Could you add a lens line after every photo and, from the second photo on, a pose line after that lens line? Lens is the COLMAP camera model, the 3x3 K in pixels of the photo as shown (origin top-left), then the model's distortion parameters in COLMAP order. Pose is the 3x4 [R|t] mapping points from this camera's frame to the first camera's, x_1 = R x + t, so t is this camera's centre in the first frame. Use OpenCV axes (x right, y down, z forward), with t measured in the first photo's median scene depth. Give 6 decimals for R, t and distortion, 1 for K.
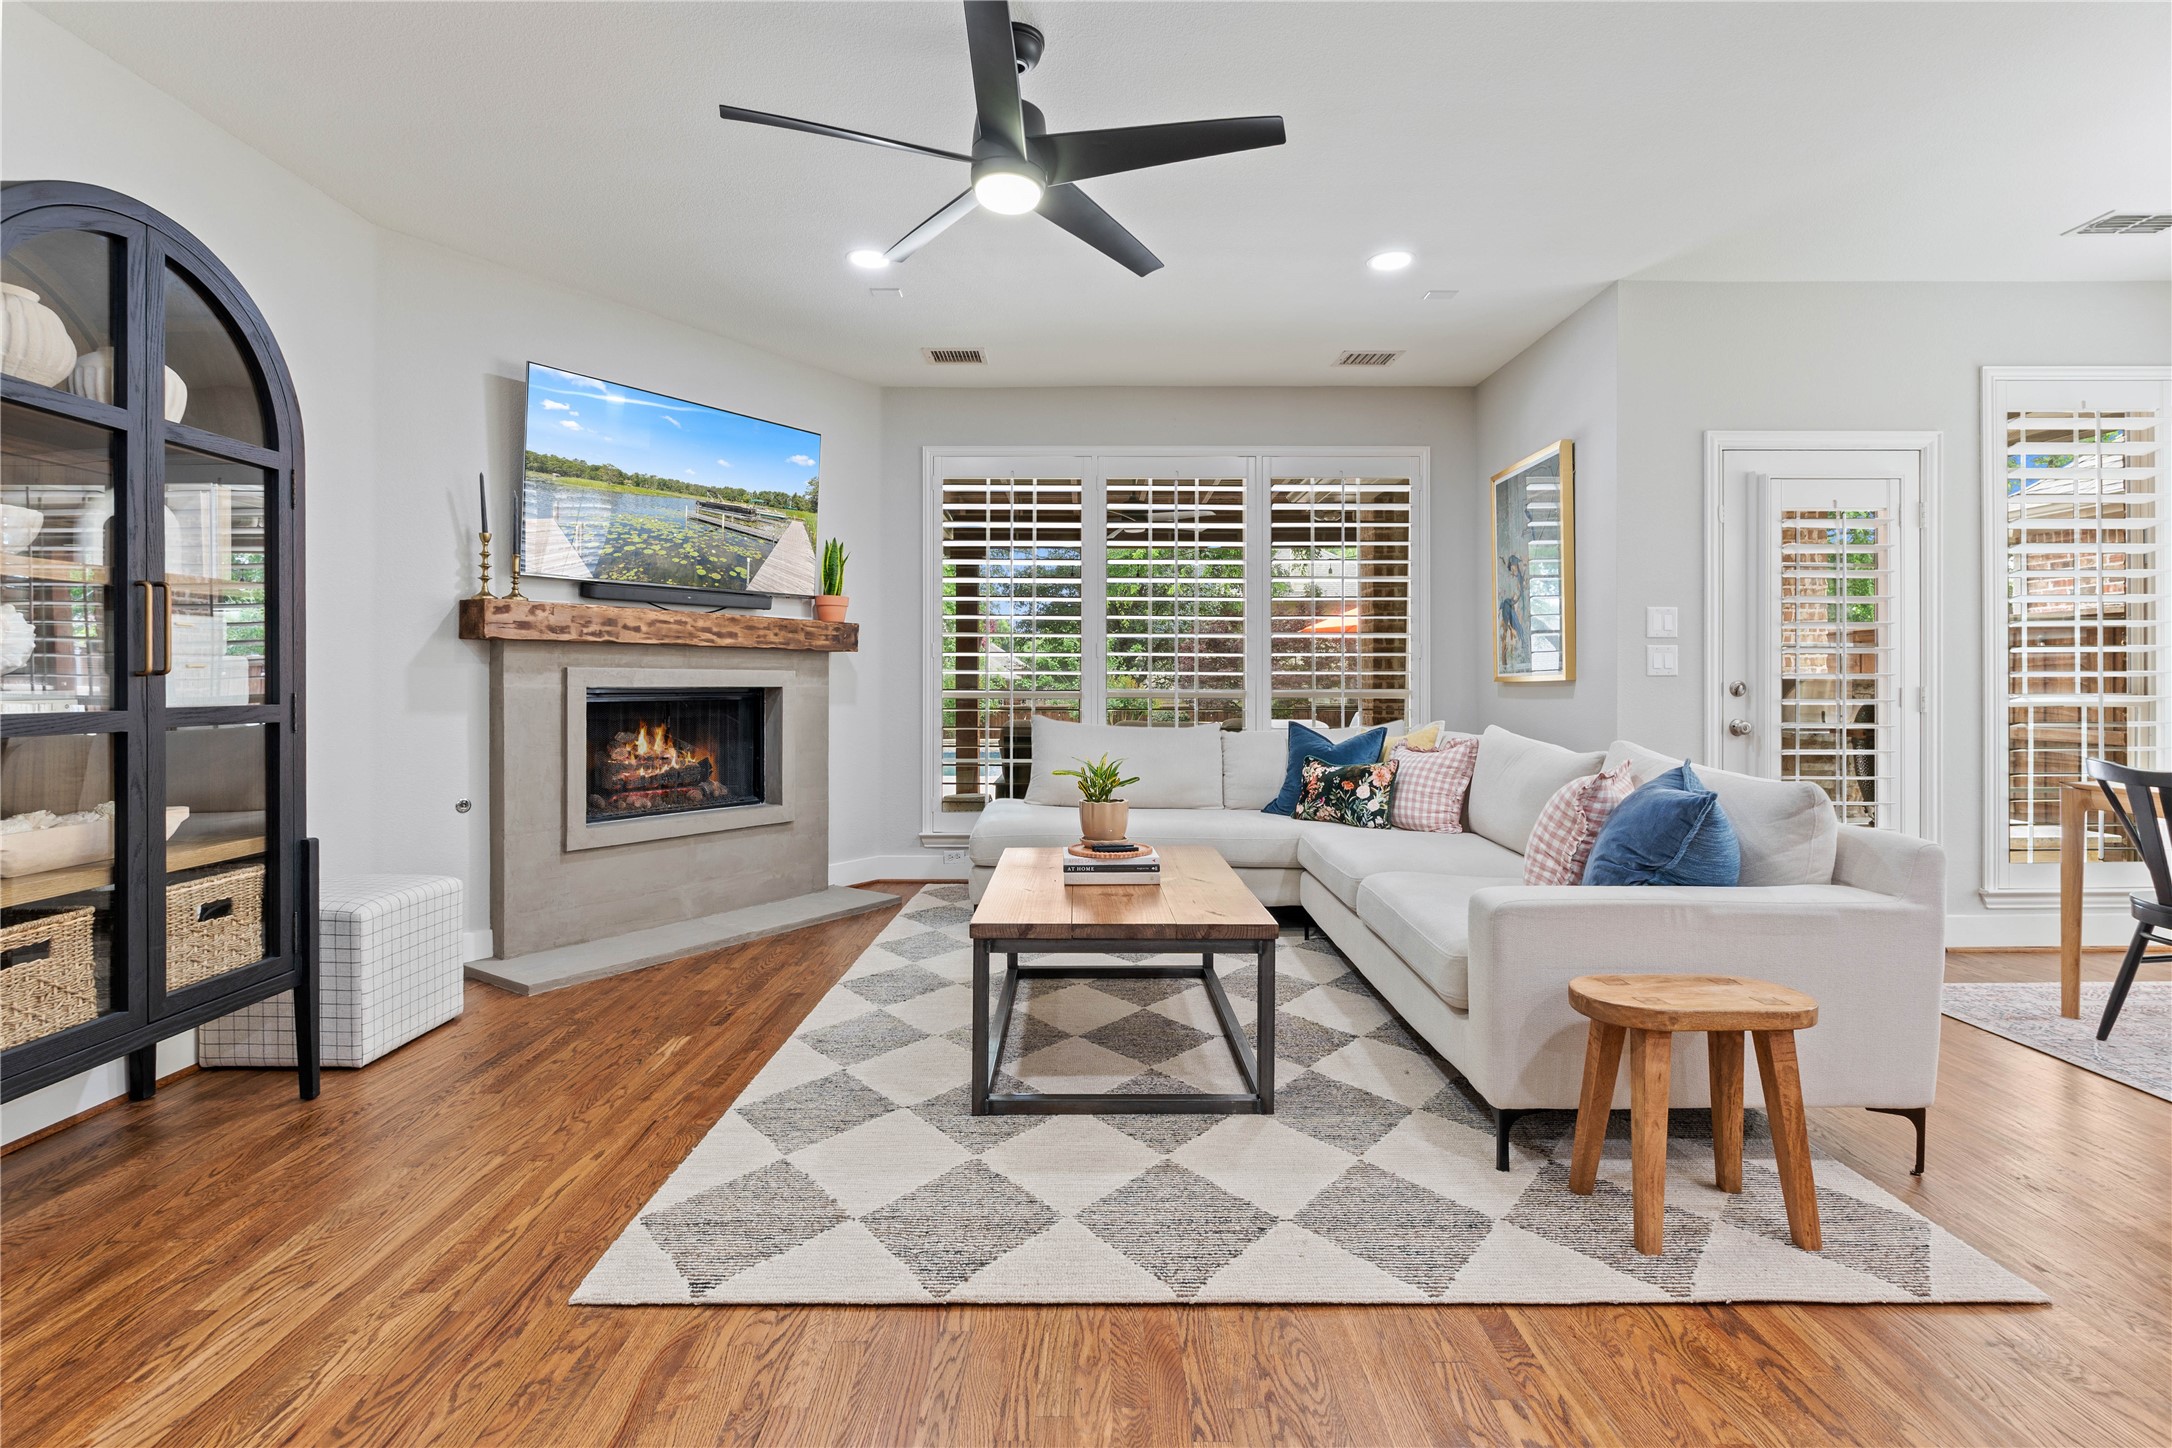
lens RADIAL K [[1015.2, 0, 1082.0], [0, 1015.2, 689.4], [0, 0, 1]] dist [-0.008291, 0.001159]
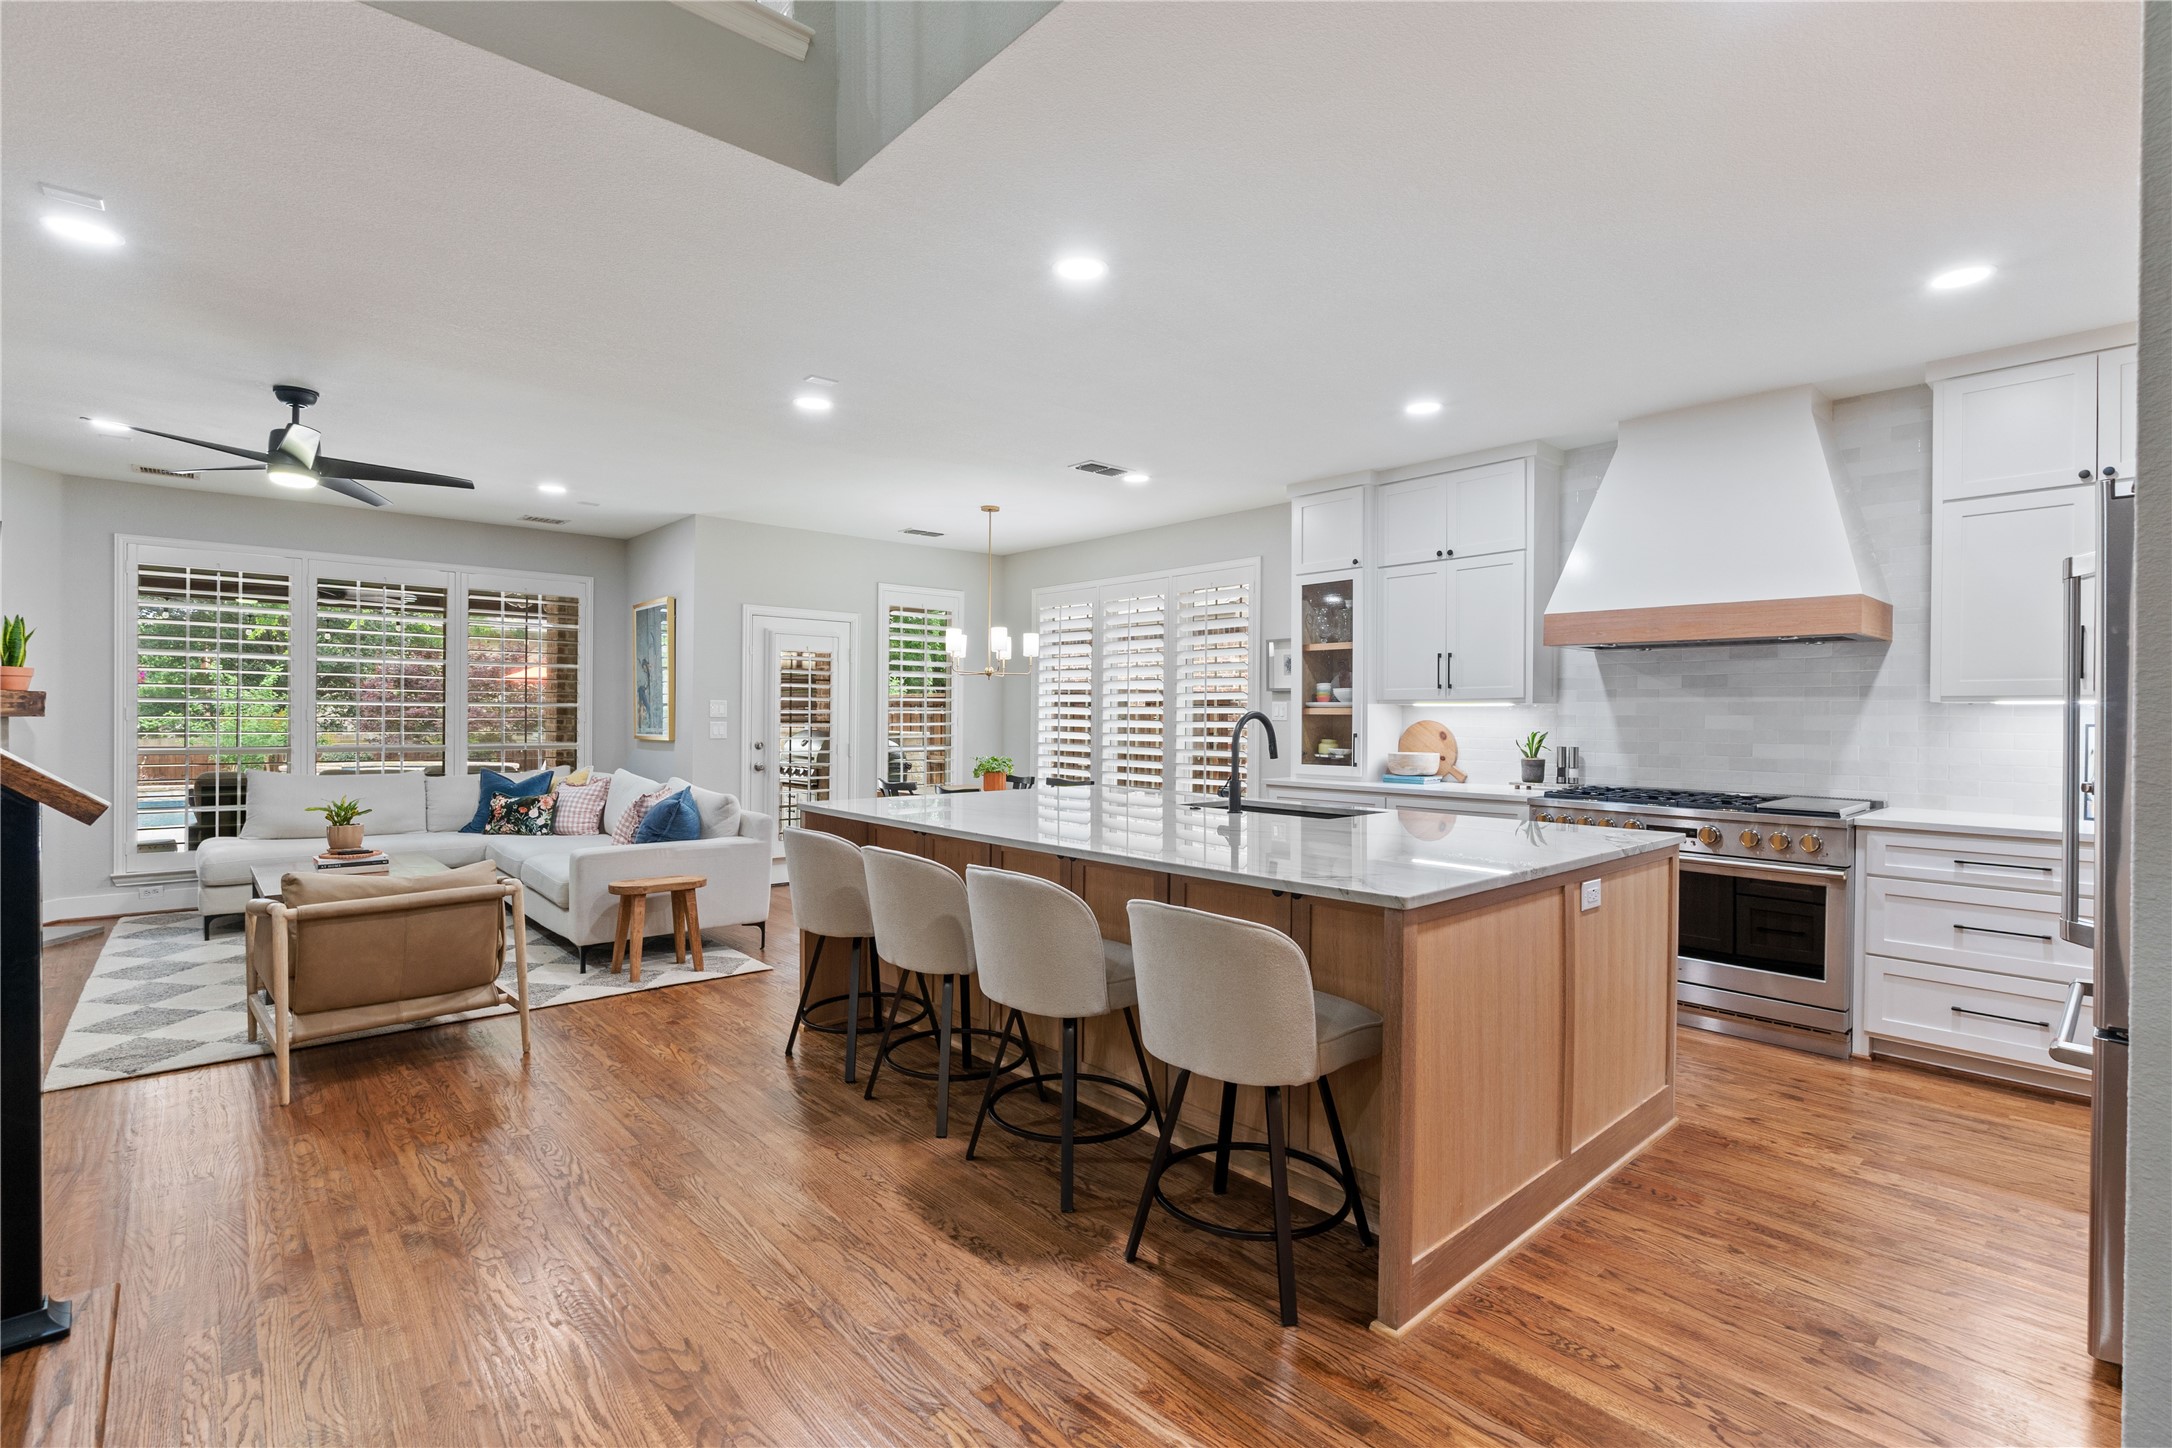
lens RADIAL K [[995.9, 0, 1089.7], [0, 995.9, 721.7], [0, 0, 1]] dist [-0.008691, -0.000192]
pose [[0.739245, 0.003239, 0.673429, -0.130093], [-0.004524, 0.999990, 0.000157, -0.047757], [-0.673421, -0.003163, 0.739252, -0.762965]]
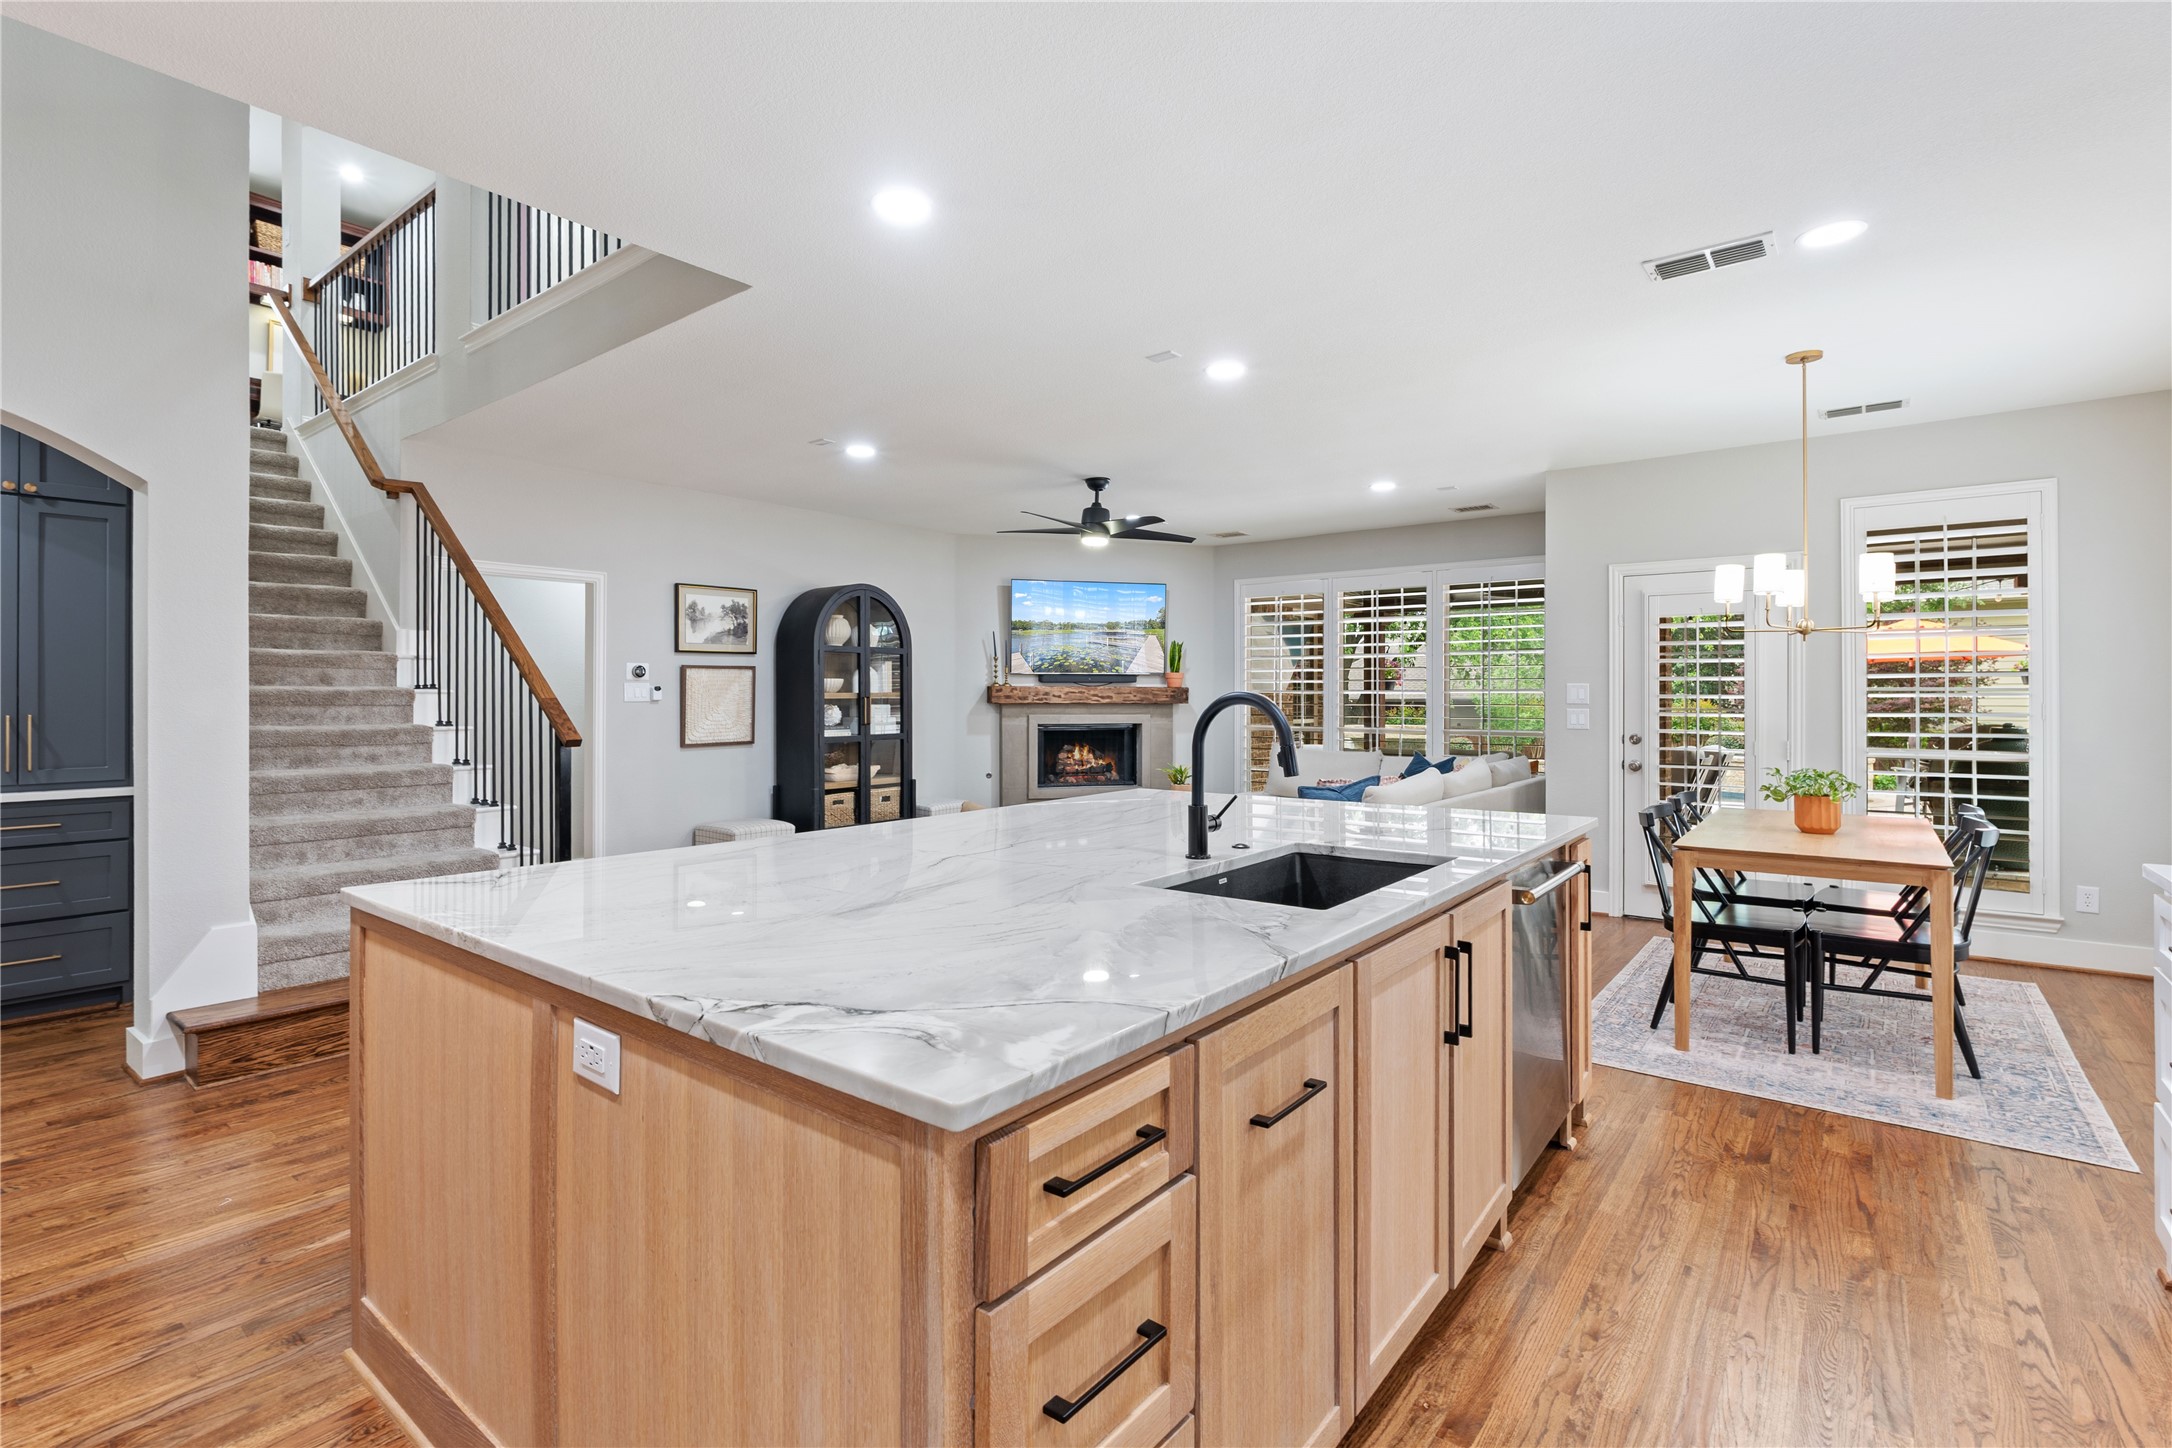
lens RADIAL K [[1015.2, 0, 1082.0], [0, 1015.2, 689.4], [0, 0, 1]] dist [-0.008291, 0.001159]
pose [[0.789611, -0.003446, -0.613598, 0.933272], [-0.004396, 0.999927, -0.011272, -0.053072], [0.613592, 0.011597, 0.789538, -0.664459]]
